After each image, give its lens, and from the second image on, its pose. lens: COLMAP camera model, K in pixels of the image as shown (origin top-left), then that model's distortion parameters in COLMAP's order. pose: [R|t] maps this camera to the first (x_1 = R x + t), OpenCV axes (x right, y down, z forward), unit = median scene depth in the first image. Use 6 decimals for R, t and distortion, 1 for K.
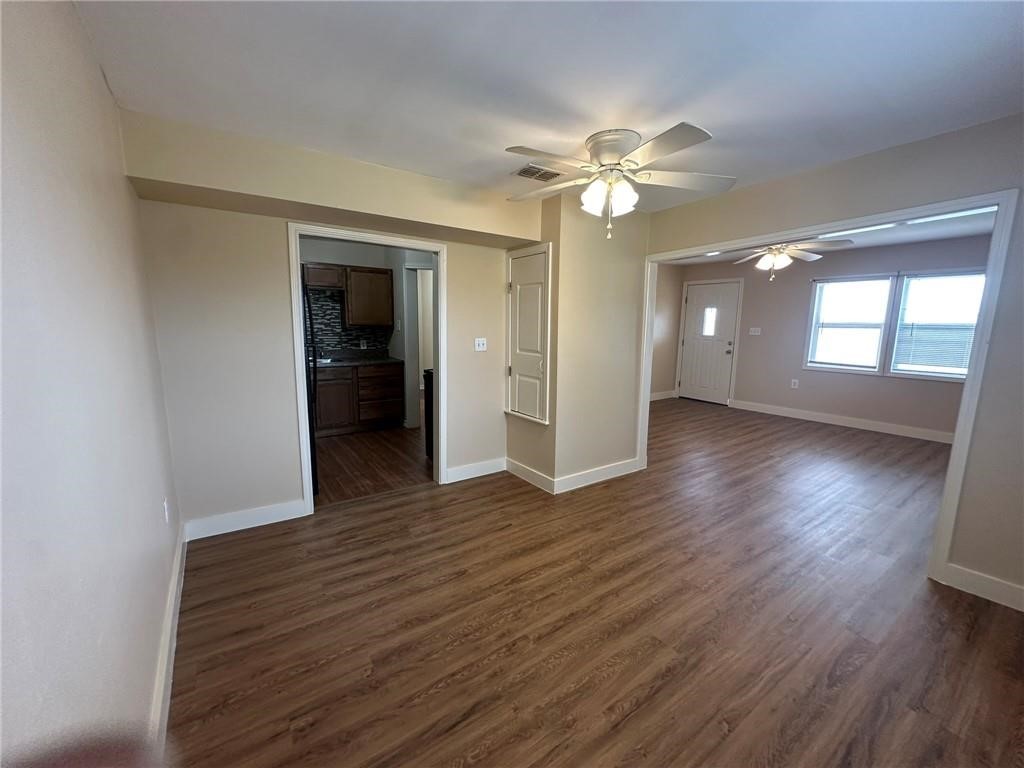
lens RADIAL K [[407.6, 0, 512.0], [0, 407.6, 384.0], [0, 0, 1]] dist [-0.001604, 0.000448]
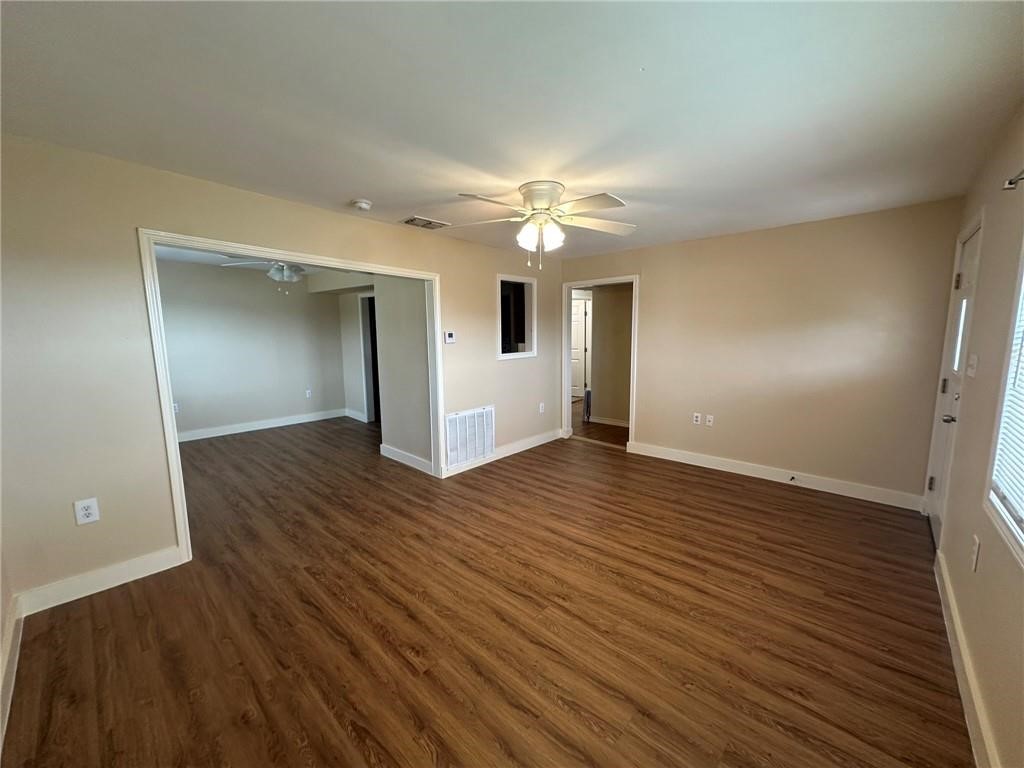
lens RADIAL K [[407.6, 0, 512.0], [0, 407.6, 384.0], [0, 0, 1]] dist [-0.001604, 0.000448]
pose [[0.221118, 0.119412, -0.967909, 1.951423], [-0.143042, 0.985713, 0.088930, -0.211487], [0.964700, 0.118788, 0.235040, 1.325472]]
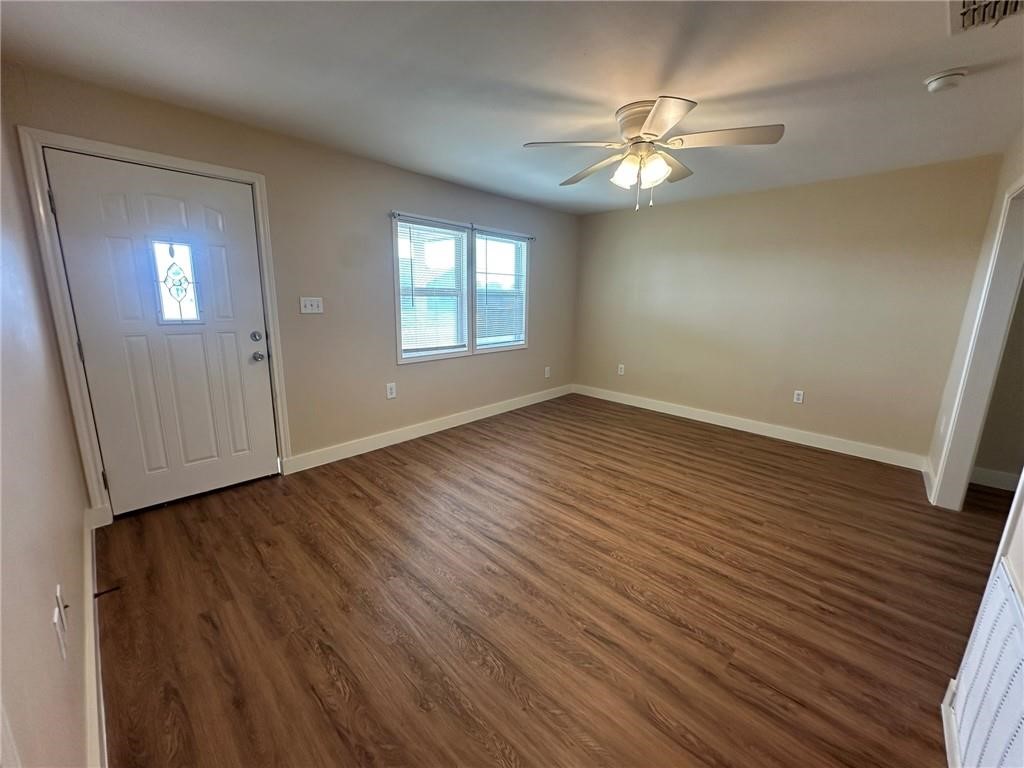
lens RADIAL K [[407.6, 0, 512.0], [0, 407.6, 384.0], [0, 0, 1]] dist [-0.001604, 0.000448]
pose [[-0.197525, -0.222852, 0.954631, 0.182892], [0.130853, 0.959109, 0.250972, -0.303221], [-0.971525, 0.174489, -0.160287, 2.027423]]
